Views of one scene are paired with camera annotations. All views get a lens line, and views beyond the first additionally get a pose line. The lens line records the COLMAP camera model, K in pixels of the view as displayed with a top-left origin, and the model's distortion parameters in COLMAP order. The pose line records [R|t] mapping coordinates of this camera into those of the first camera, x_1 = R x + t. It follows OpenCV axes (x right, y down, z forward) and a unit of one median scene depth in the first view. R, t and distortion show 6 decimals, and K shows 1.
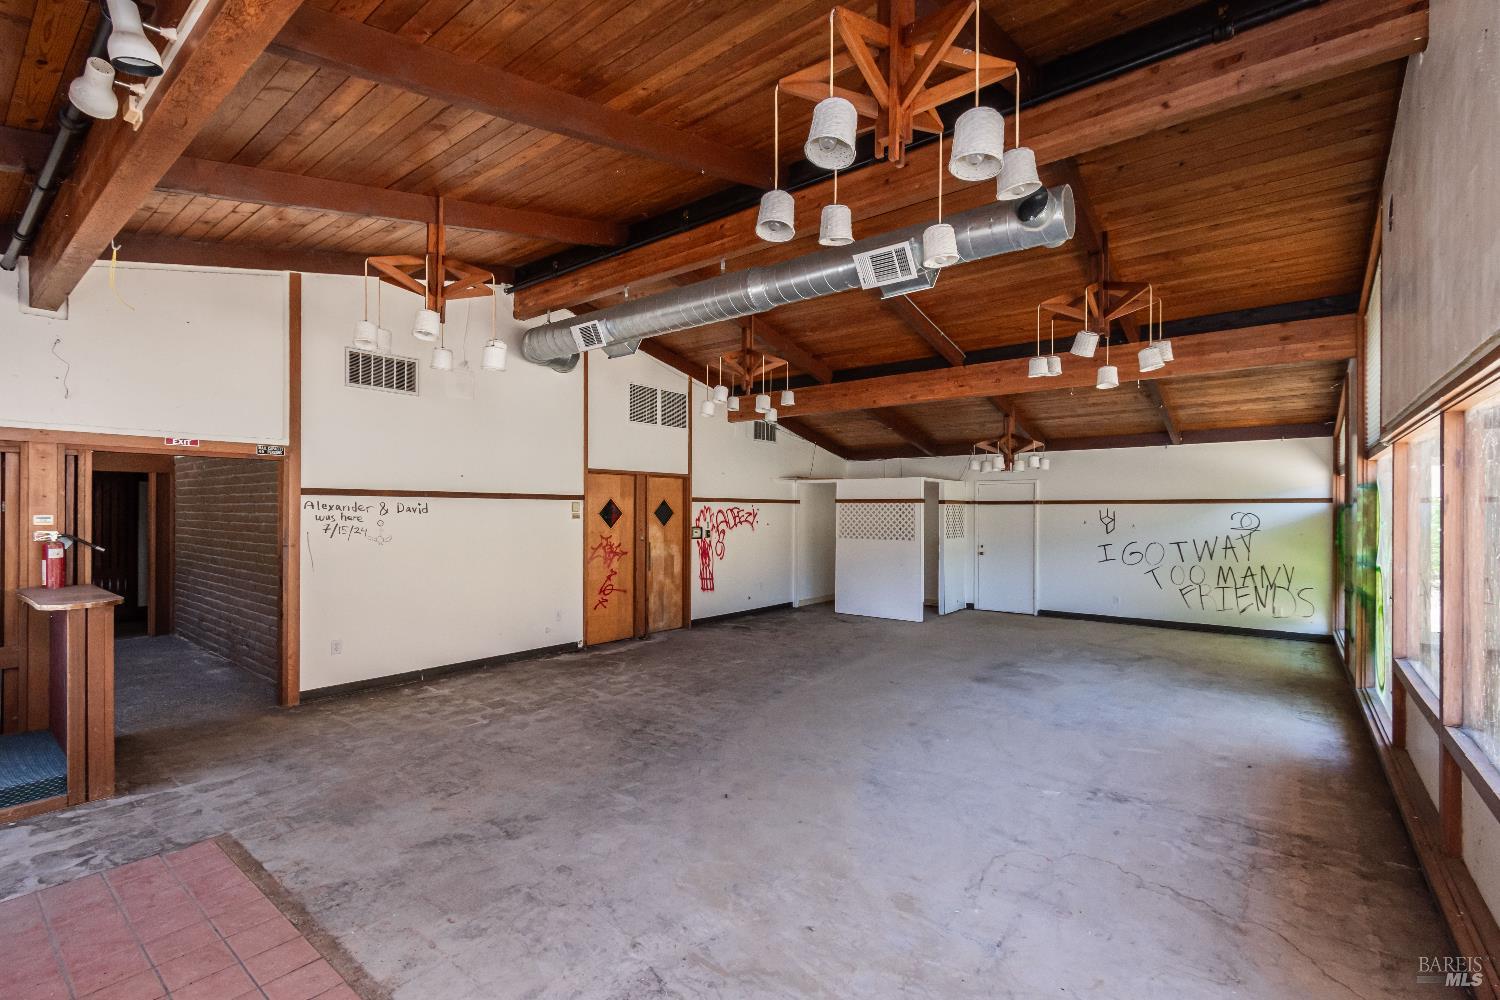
lens RADIAL K [[676.8, 0, 760.7], [0, 676.8, 507.8], [0, 0, 1]] dist [0.003873, -0.000629]
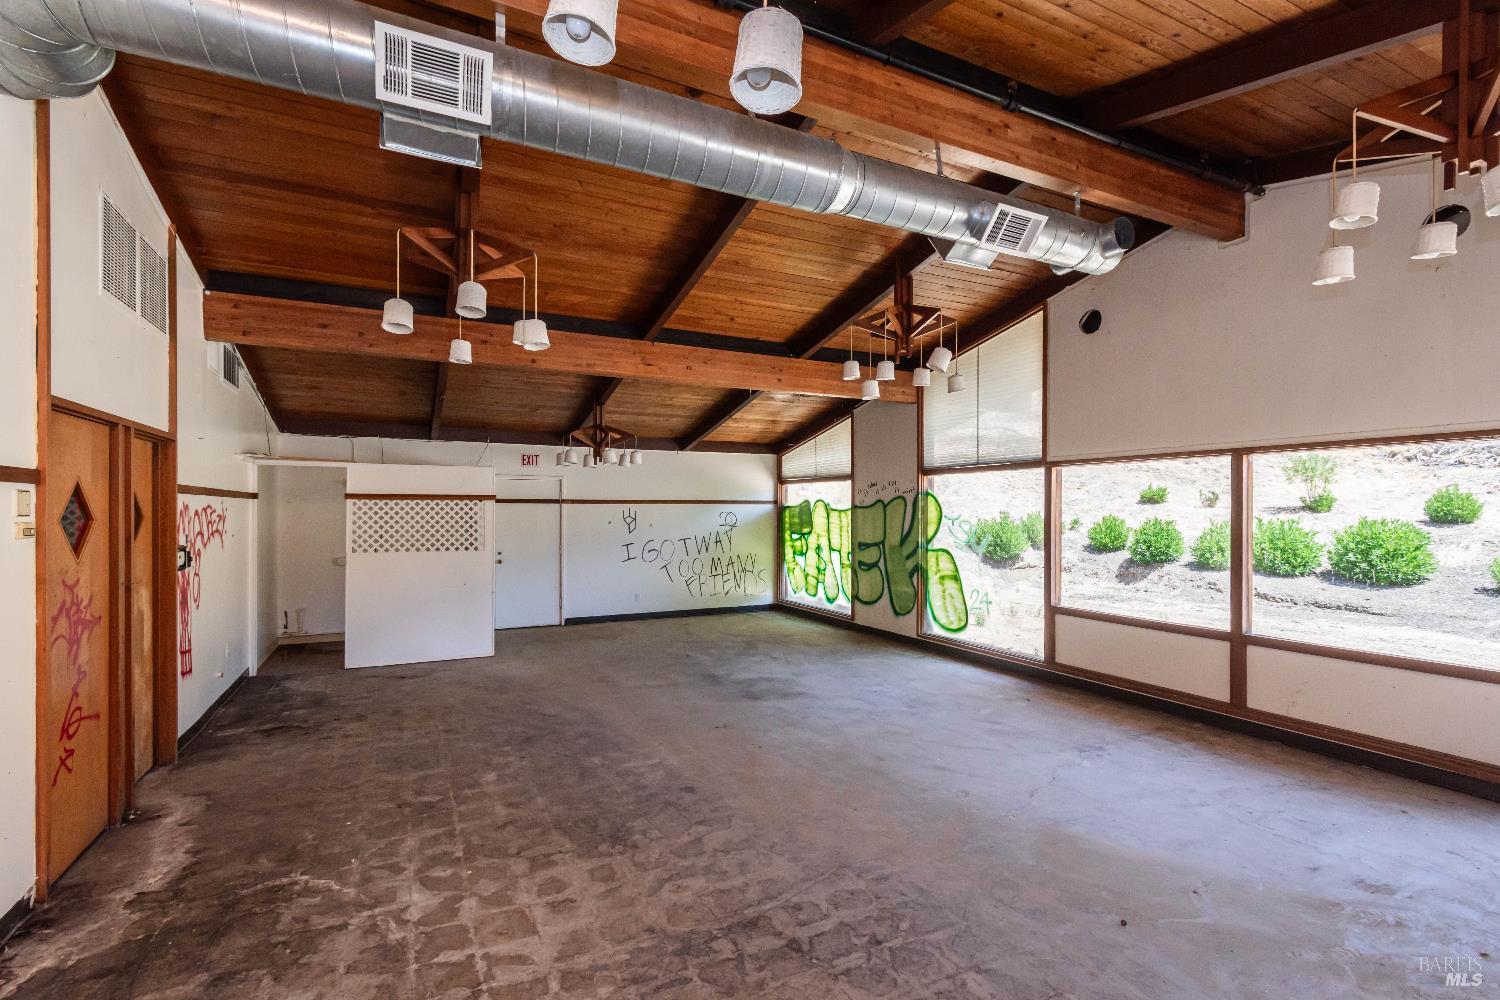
lens RADIAL K [[676.8, 0, 745.2], [0, 676.8, 508.7], [0, 0, 1]] dist [0.003873, -0.000629]
pose [[0.433768, 0.000742, 0.901024, -0.480004], [-0.004105, 0.999991, 0.001153, -0.000259], [-0.901015, -0.004199, 0.433767, 0.592301]]
